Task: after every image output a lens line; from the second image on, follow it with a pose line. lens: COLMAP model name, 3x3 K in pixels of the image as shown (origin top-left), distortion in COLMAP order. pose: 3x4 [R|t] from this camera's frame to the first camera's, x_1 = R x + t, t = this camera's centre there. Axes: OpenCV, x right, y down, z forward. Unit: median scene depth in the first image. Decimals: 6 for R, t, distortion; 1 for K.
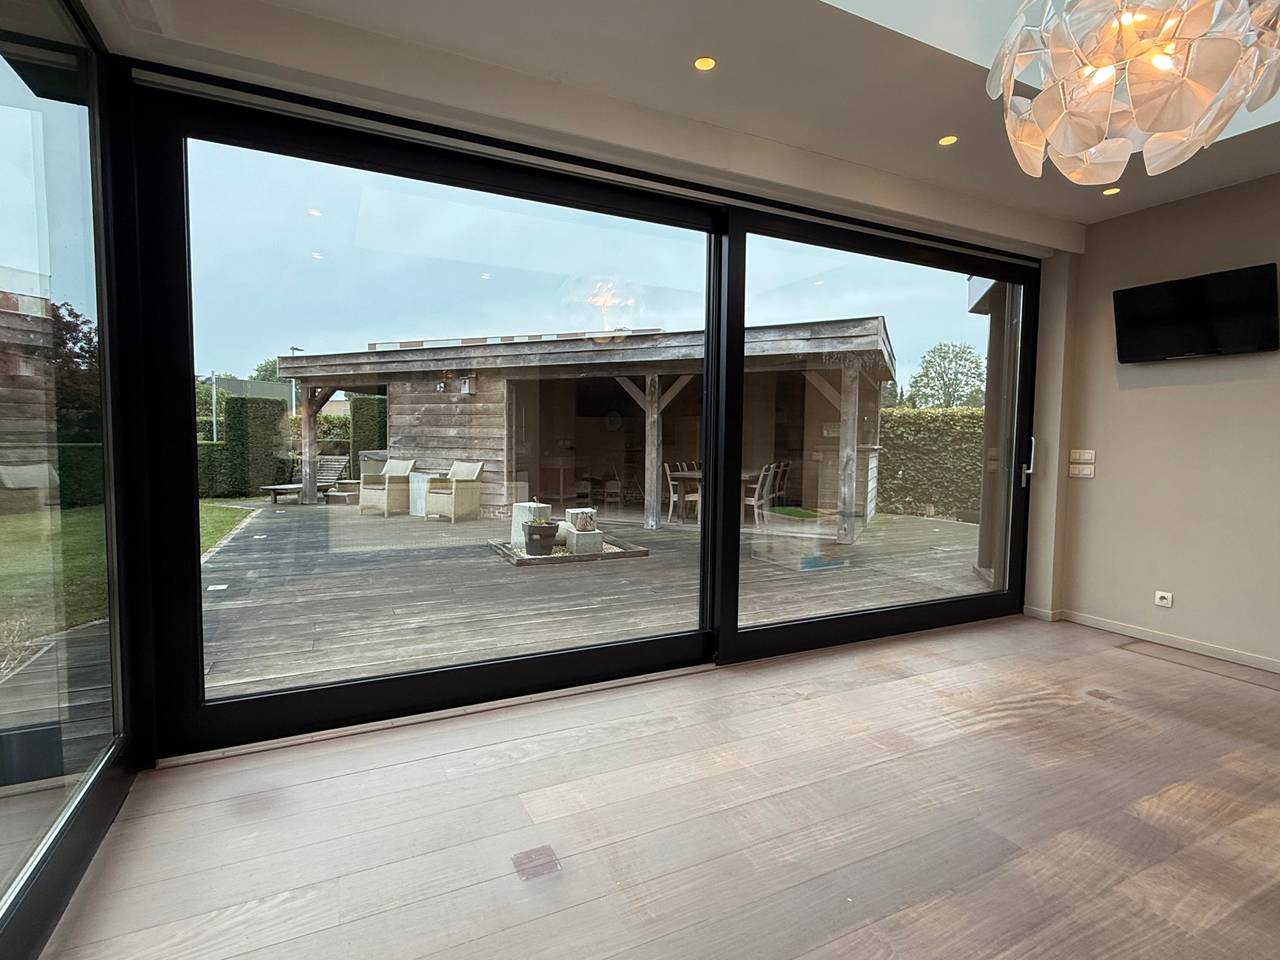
lens RADIAL K [[631.5, 0, 640.4], [0, 631.5, 477.3], [0, 0, 1]] dist [0.002342, -0.000625]
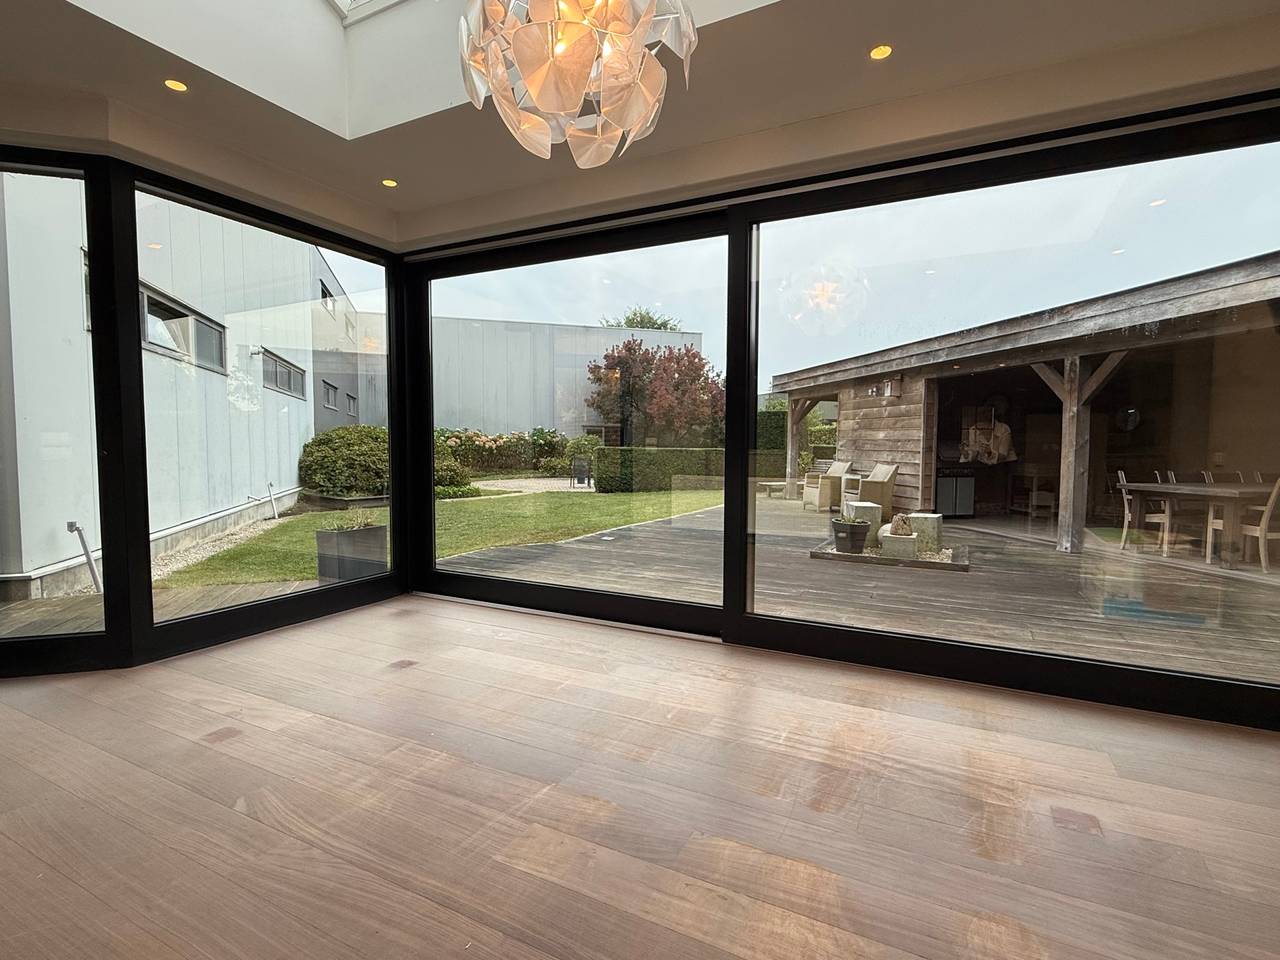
lens RADIAL K [[631.5, 0, 637.6], [0, 631.5, 482.3], [0, 0, 1]] dist [0.002342, -0.000625]
pose [[0.590415, 0.041540, -0.806030, 0.333251], [-0.048411, 0.998699, 0.016008, 0.008149], [0.805647, 0.029569, 0.591658, 0.095527]]
